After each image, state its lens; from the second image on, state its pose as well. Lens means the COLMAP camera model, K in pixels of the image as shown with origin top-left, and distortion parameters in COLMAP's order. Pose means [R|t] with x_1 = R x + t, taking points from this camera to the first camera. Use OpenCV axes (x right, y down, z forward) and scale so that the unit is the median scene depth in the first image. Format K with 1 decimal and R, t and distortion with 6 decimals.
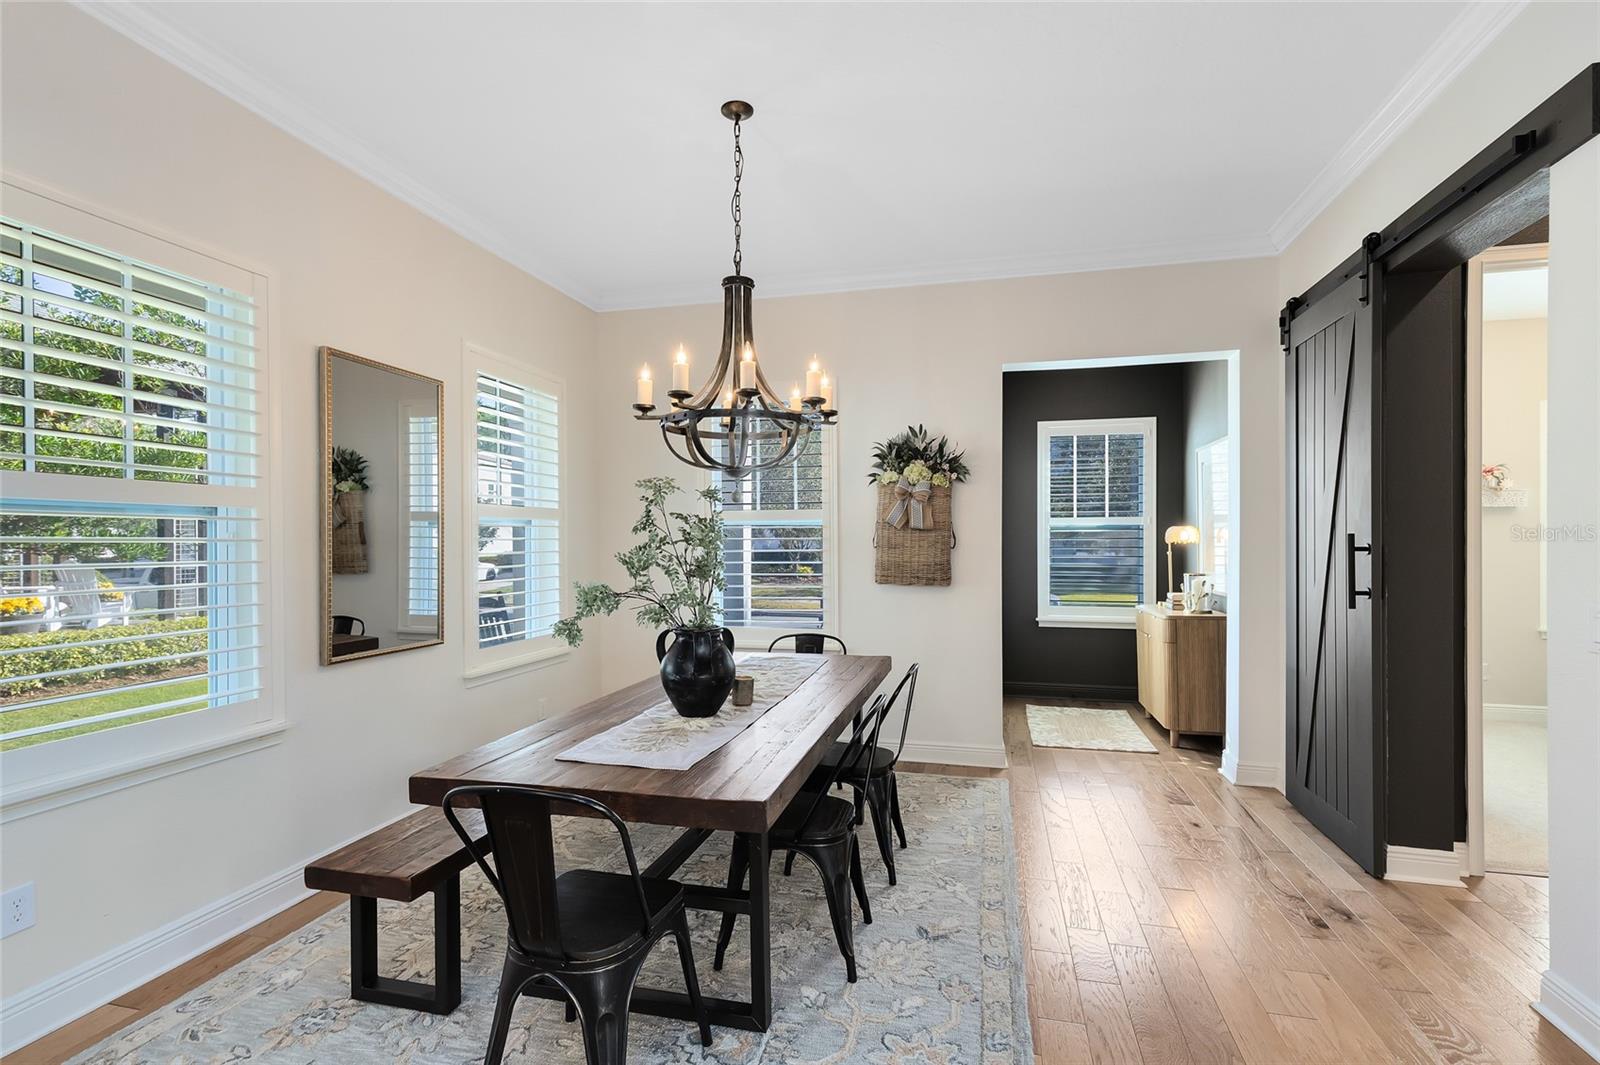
lens RADIAL K [[730.2, 0, 804.5], [0, 730.2, 541.4], [0, 0, 1]] dist [0.004216, -0.000099]
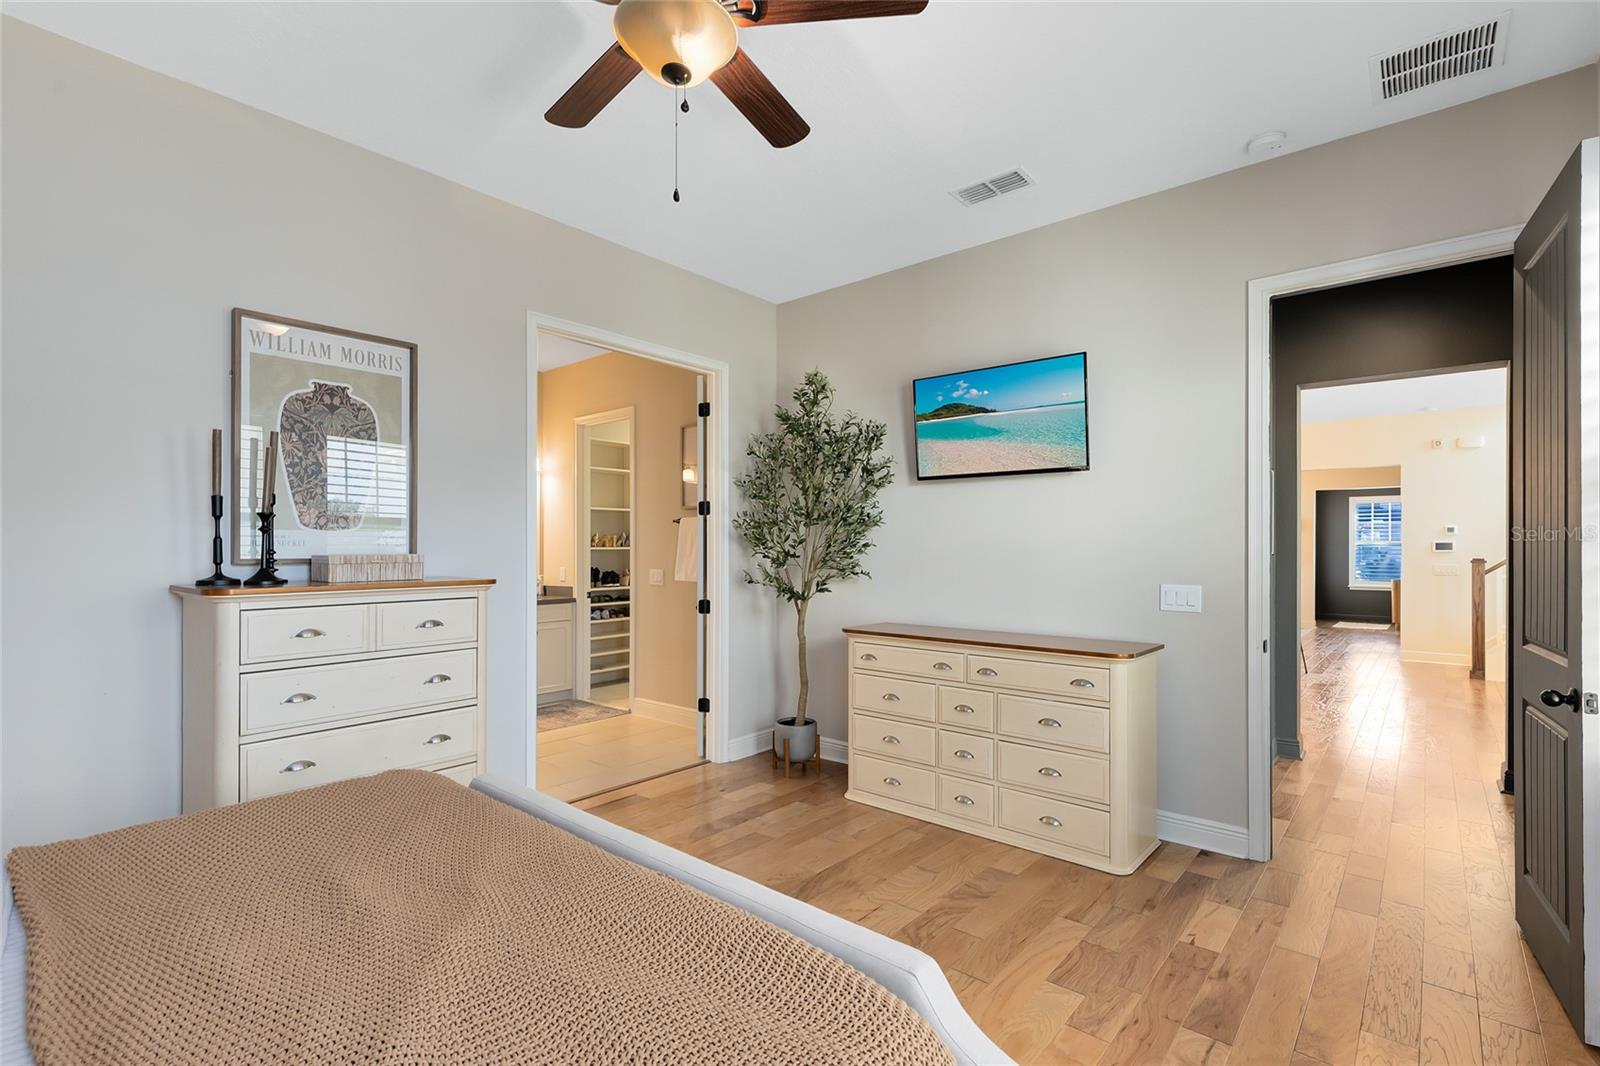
lens RADIAL K [[730.2, 0, 791.6], [0, 730.2, 537.6], [0, 0, 1]] dist [0.004216, -0.000099]
pose [[0.881308, 0.006298, -0.472501, -0.186272], [-0.013533, 0.999837, -0.011916, 0.011584], [0.472349, 0.016896, 0.881250, -2.558432]]
